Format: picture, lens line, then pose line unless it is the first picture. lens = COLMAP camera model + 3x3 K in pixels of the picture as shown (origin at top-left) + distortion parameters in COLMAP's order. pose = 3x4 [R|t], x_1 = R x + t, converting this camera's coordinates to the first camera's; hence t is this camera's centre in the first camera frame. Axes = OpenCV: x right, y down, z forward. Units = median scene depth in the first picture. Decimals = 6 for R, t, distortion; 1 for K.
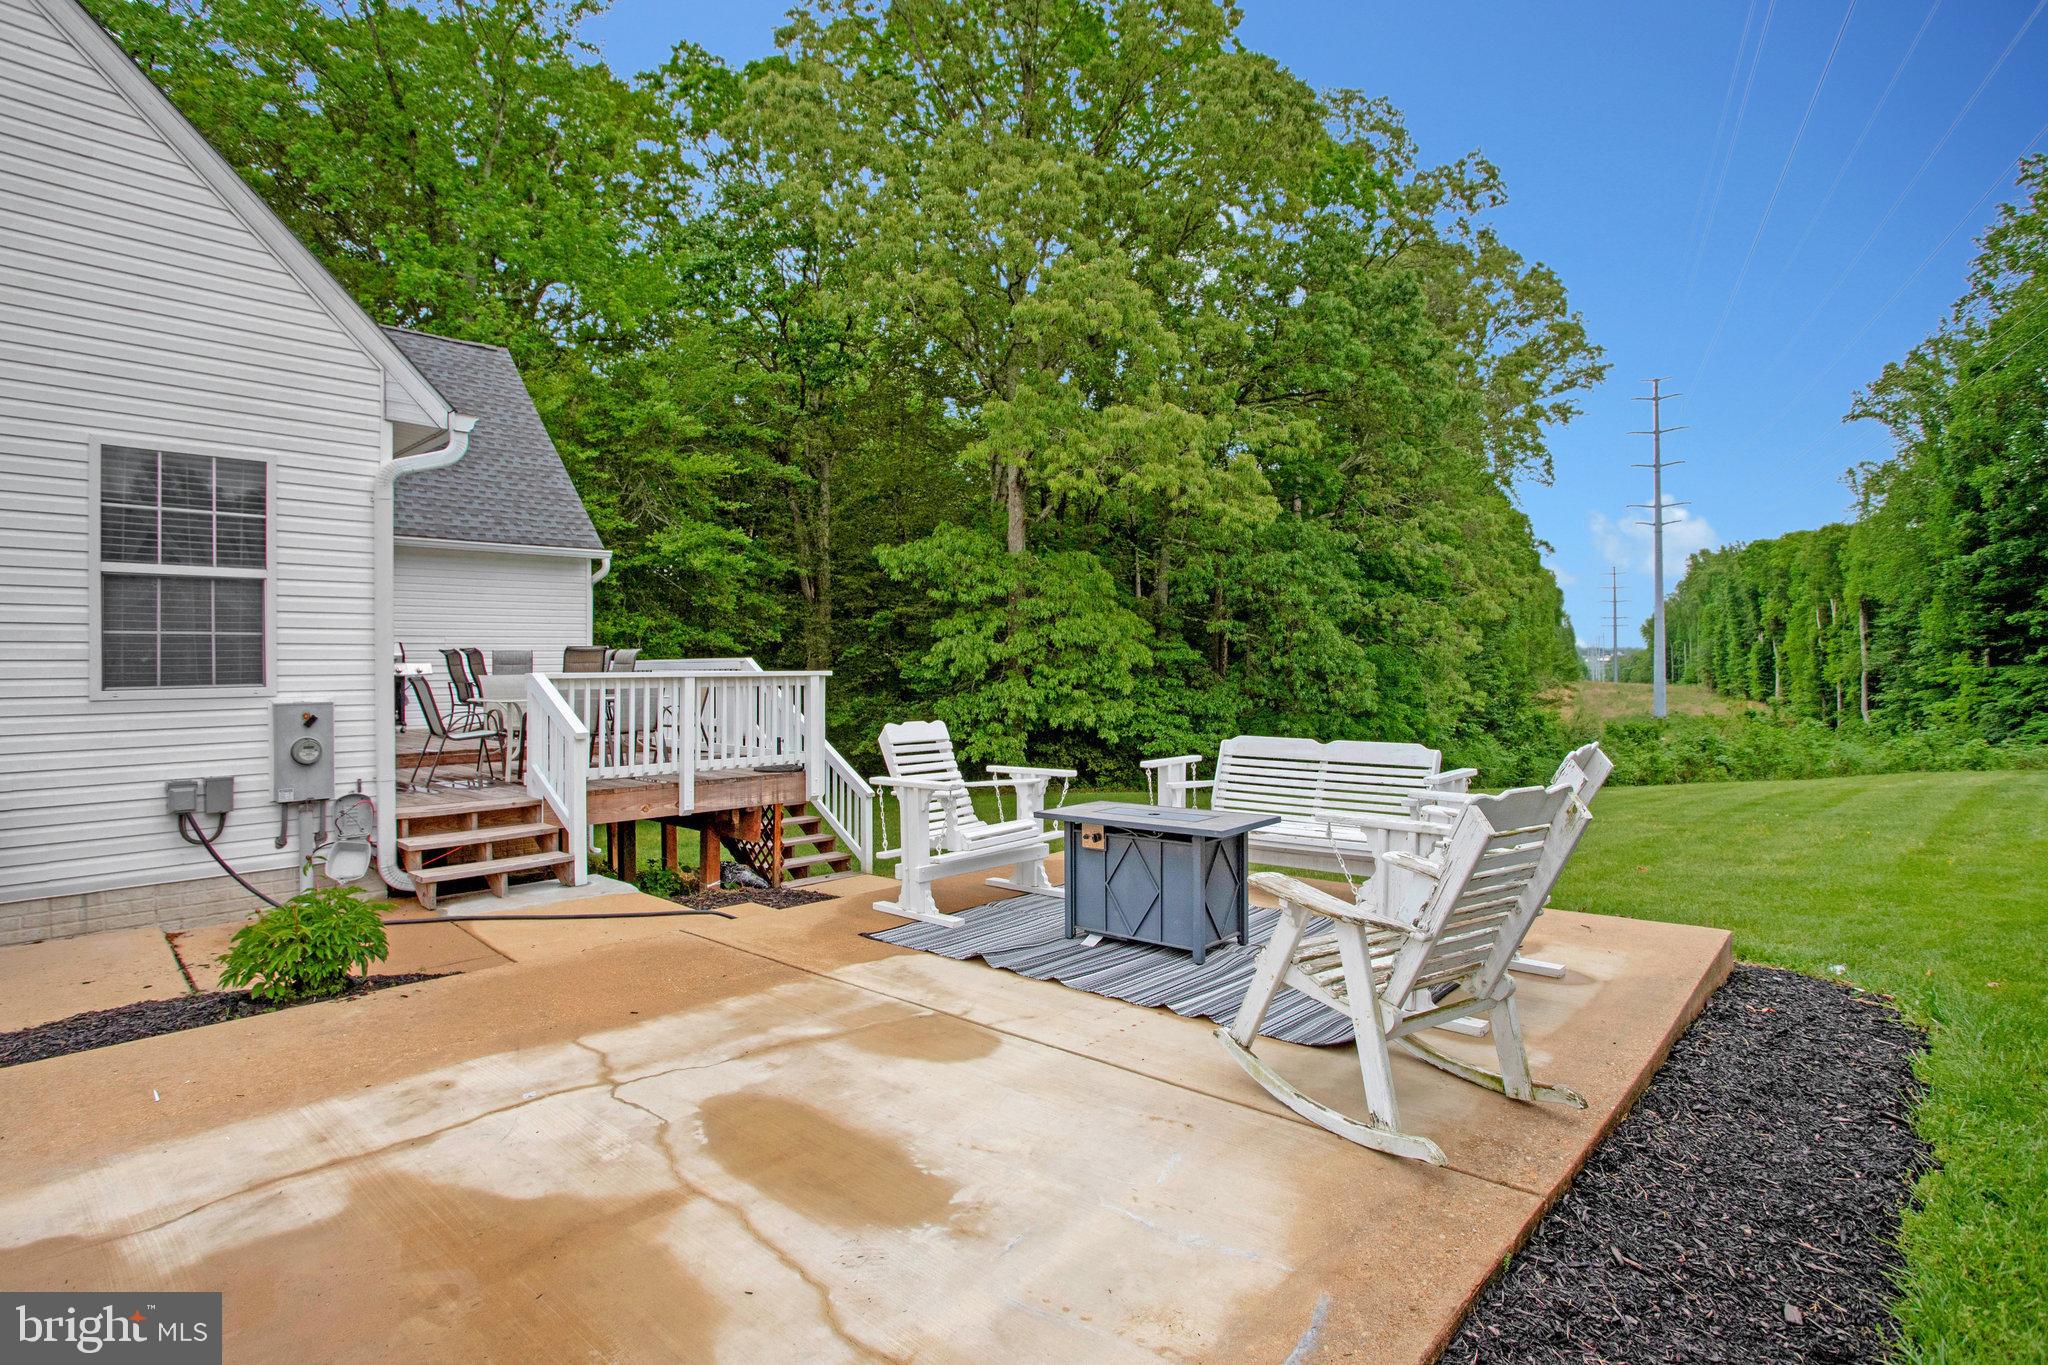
lens RADIAL K [[1031.3, 0, 1037.8], [0, 1031.3, 635.0], [0, 0, 1]] dist [-0.047288, 0.000876]
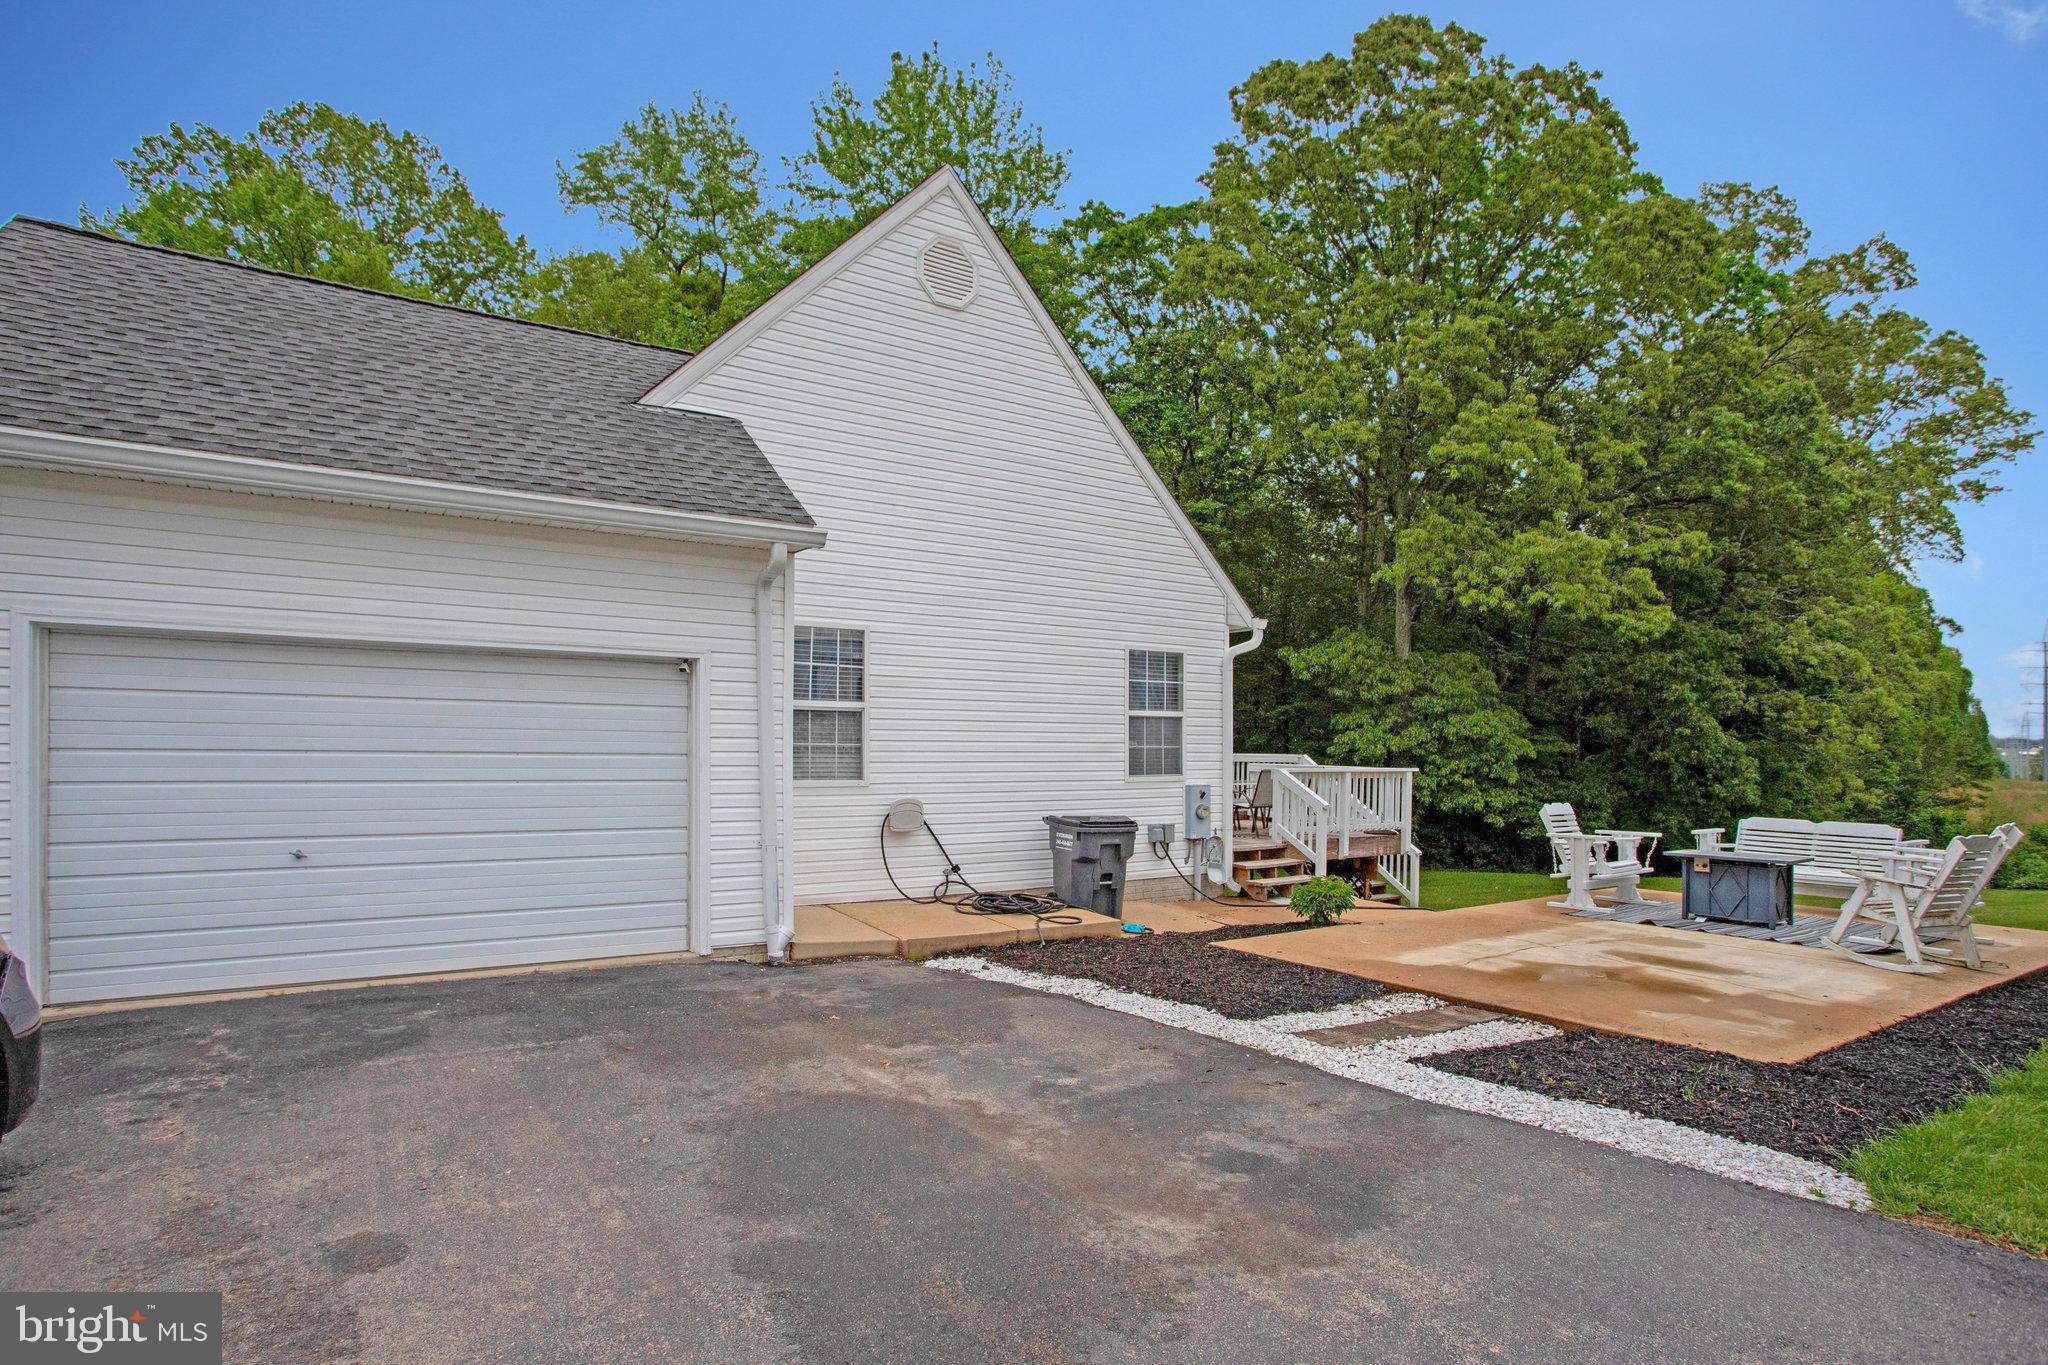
lens RADIAL K [[1063.1, 0, 1071.5], [0, 1063.1, 719.9], [0, 0, 1]] dist [-0.044041, 0.024227]
pose [[0.972799, 0.010989, -0.231389, -0.112114], [-0.009762, 0.999932, 0.006449, -0.013235], [0.231444, -0.004015, 0.972840, -0.204178]]
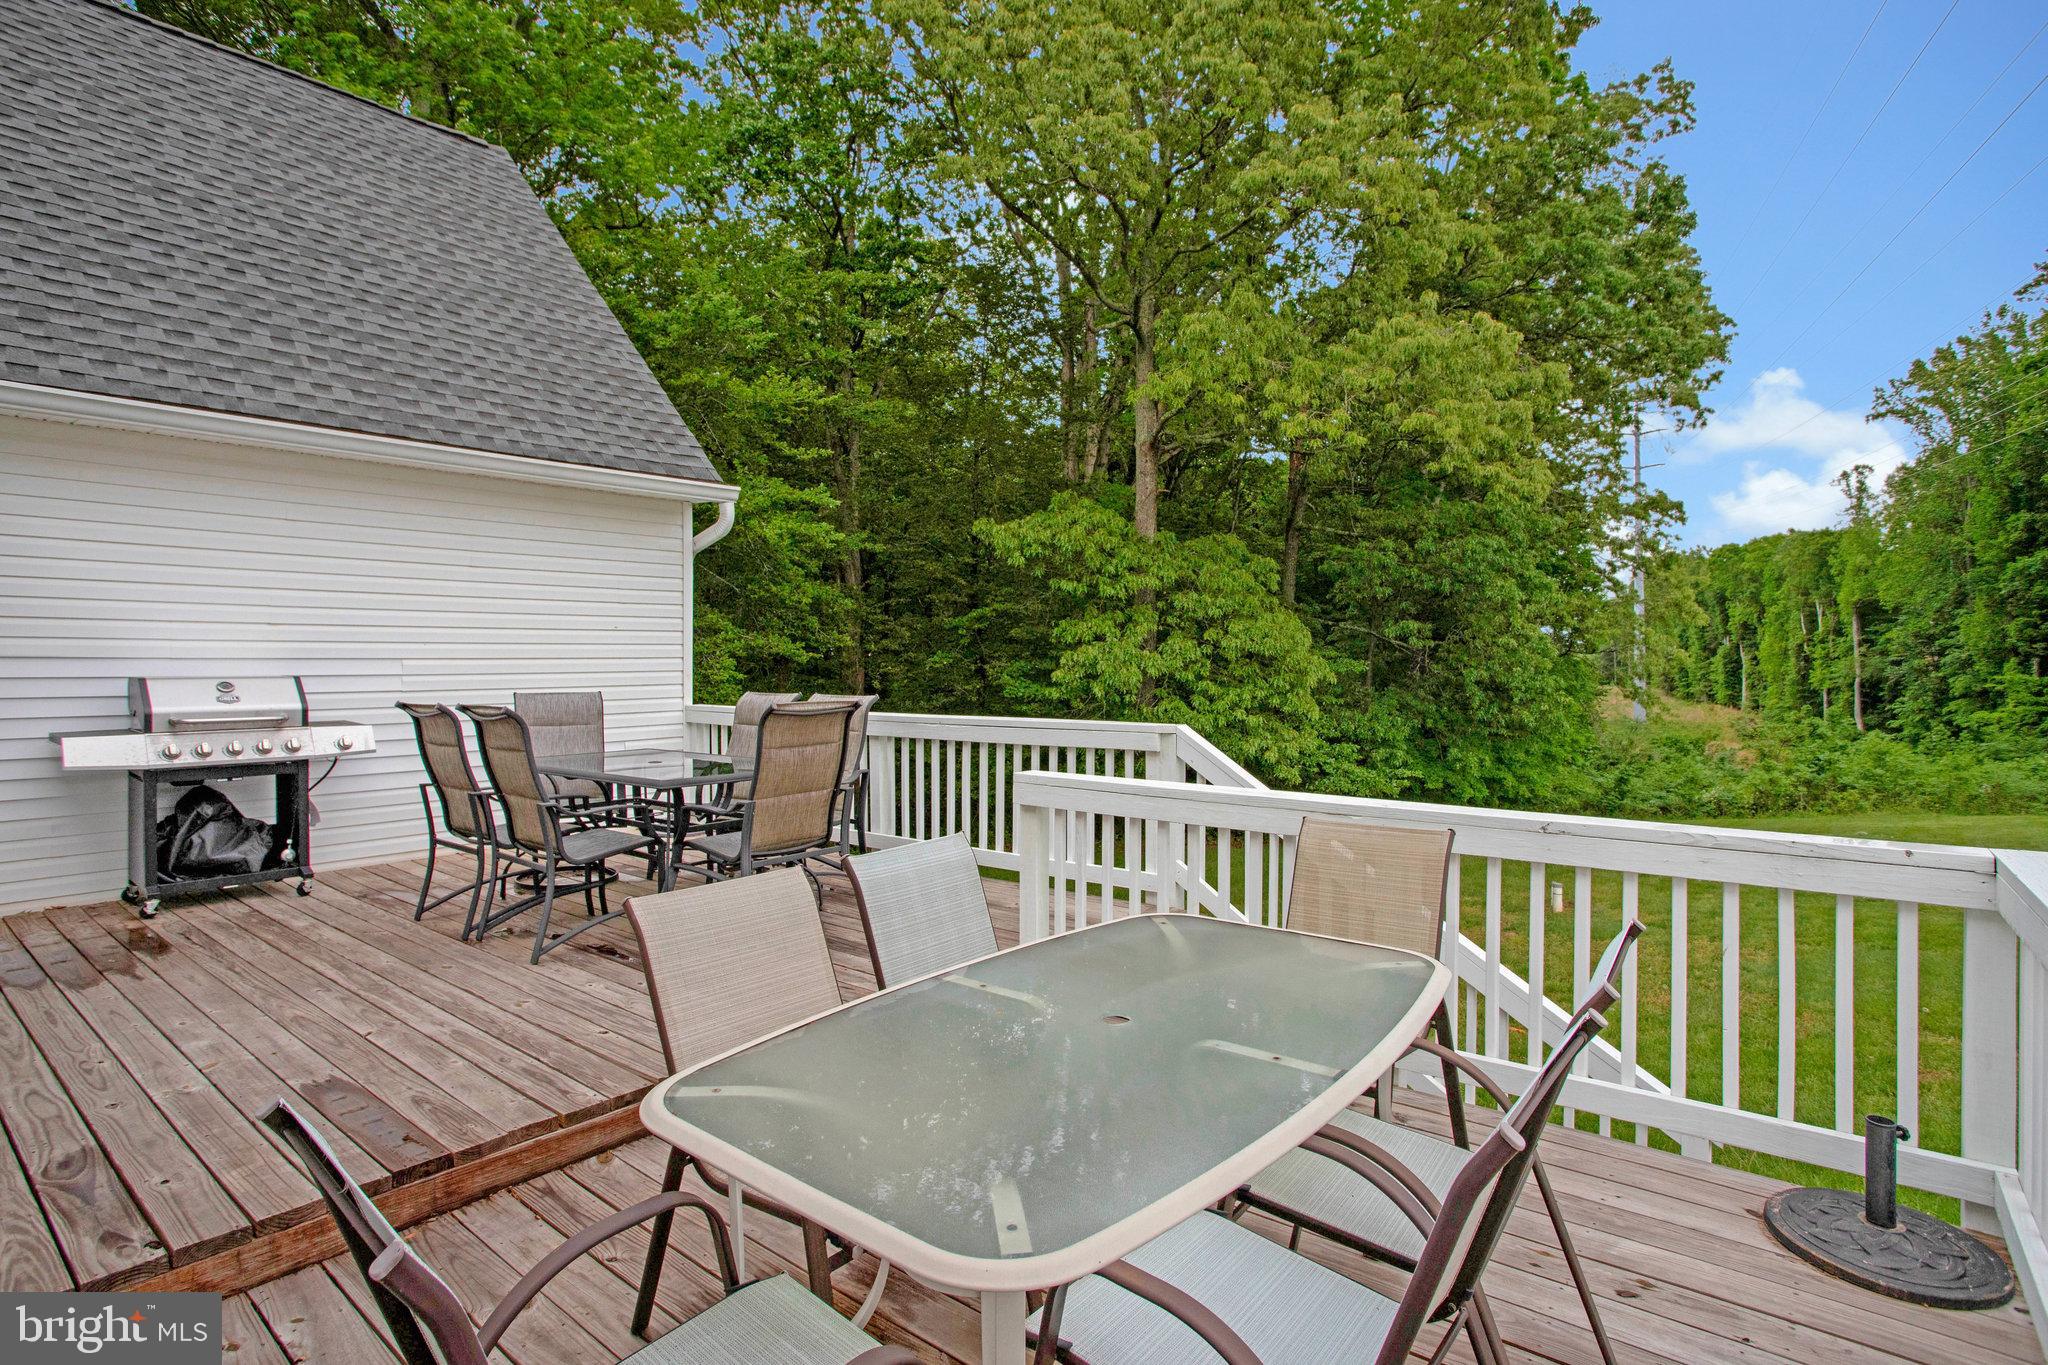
lens RADIAL K [[1031.3, 0, 1037.8], [0, 1031.3, 635.0], [0, 0, 1]] dist [-0.047288, 0.000876]
pose [[0.998449, 0.008428, 0.055024, -0.157228], [-0.008583, 0.999960, 0.002579, -0.005805], [-0.055000, -0.003047, 0.998482, 0.257391]]
